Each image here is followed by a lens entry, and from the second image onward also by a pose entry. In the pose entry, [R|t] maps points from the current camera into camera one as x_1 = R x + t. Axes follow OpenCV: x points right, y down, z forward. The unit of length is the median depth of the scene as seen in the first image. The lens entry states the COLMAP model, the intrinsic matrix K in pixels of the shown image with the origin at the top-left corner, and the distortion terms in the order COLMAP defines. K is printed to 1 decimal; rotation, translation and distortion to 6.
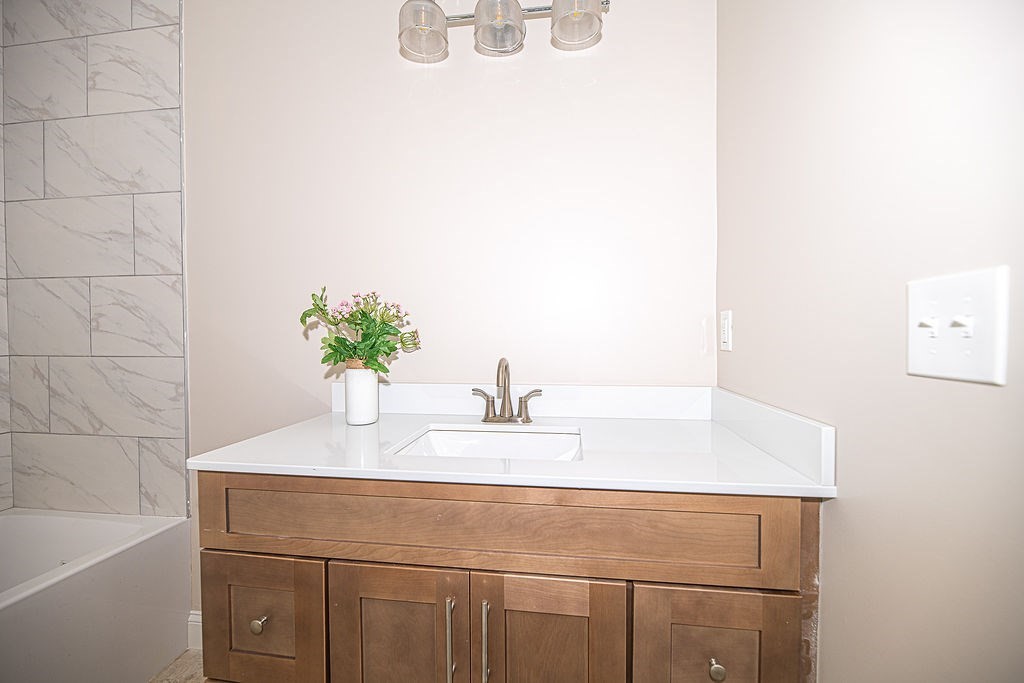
lens RADIAL K [[426.4, 0, 520.8], [0, 426.4, 340.3], [0, 0, 1]] dist [0.005943, -0.004372]
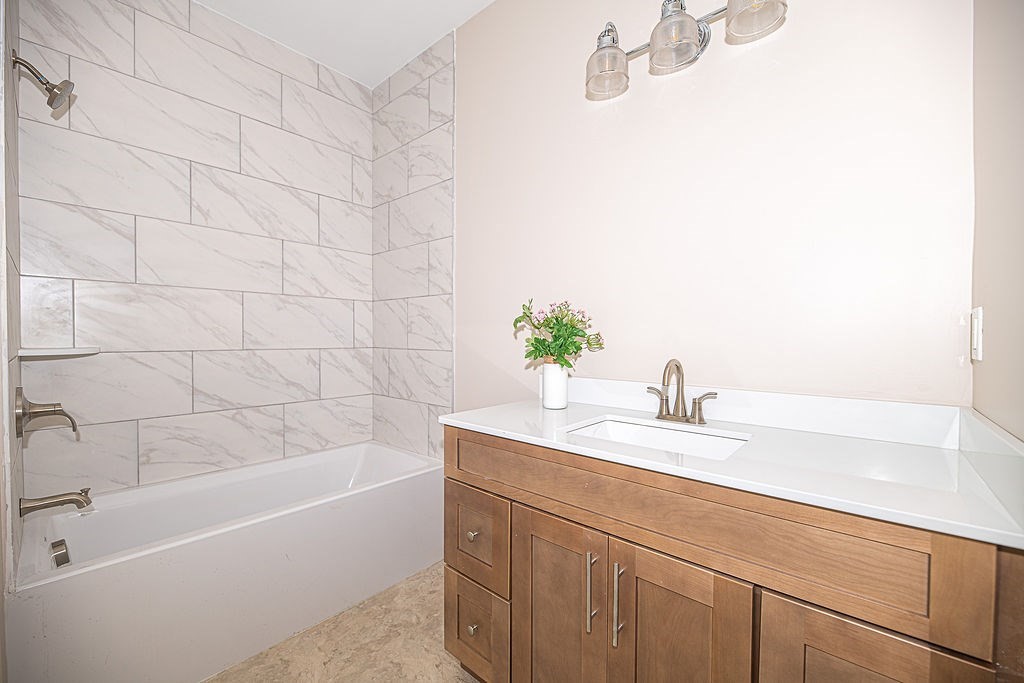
lens RADIAL K [[426.4, 0, 510.3], [0, 426.4, 341.9], [0, 0, 1]] dist [0.005943, -0.004372]
pose [[0.828824, 0.014301, -0.559327, 0.209470], [-0.016796, 0.999859, 0.000675, 0.004705], [0.559258, 0.008835, 0.828947, -0.094116]]
